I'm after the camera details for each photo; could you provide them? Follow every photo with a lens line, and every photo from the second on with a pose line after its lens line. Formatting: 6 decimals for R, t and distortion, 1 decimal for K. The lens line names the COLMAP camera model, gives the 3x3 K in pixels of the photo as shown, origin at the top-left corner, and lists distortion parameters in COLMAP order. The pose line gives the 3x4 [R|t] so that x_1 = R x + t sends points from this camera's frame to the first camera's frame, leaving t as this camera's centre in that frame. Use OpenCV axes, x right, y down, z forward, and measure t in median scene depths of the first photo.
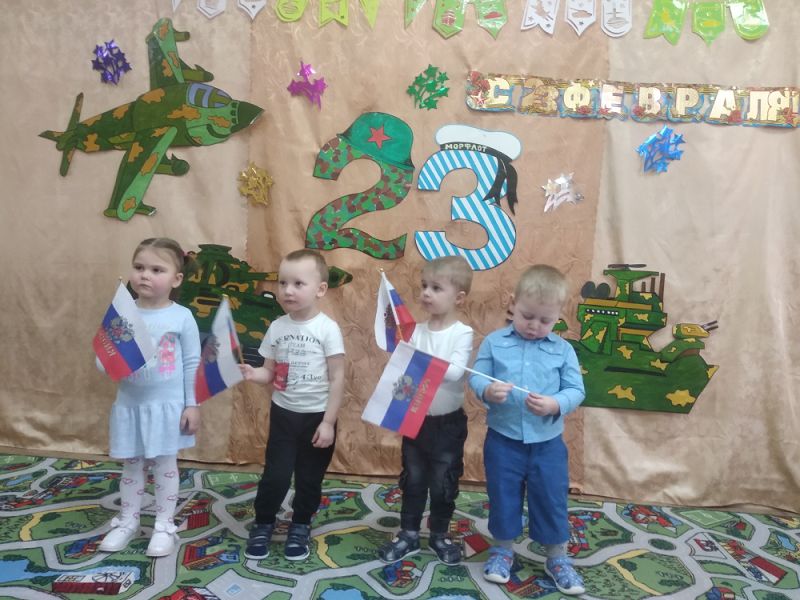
lens RADIAL K [[673.3, 0, 402.9], [0, 673.3, 298.5], [0, 0, 1]] dist [0.028972, -0.053040]
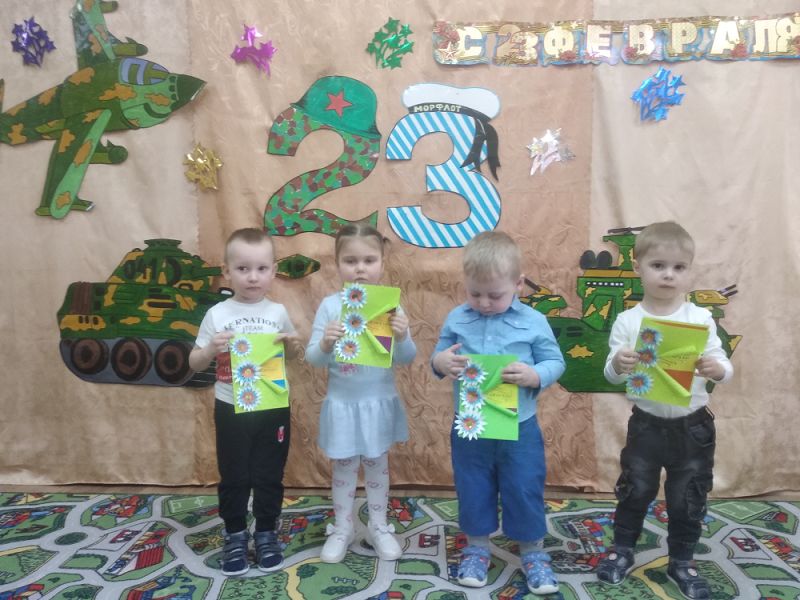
lens RADIAL K [[673.3, 0, 406.9], [0, 673.3, 293.5], [0, 0, 1]] dist [0.028972, -0.053040]
pose [[0.997560, -0.069818, -0.000235, 0.036897], [0.069815, 0.997534, -0.007160, 0.020769], [0.000735, 0.007126, 0.999974, 0.119909]]
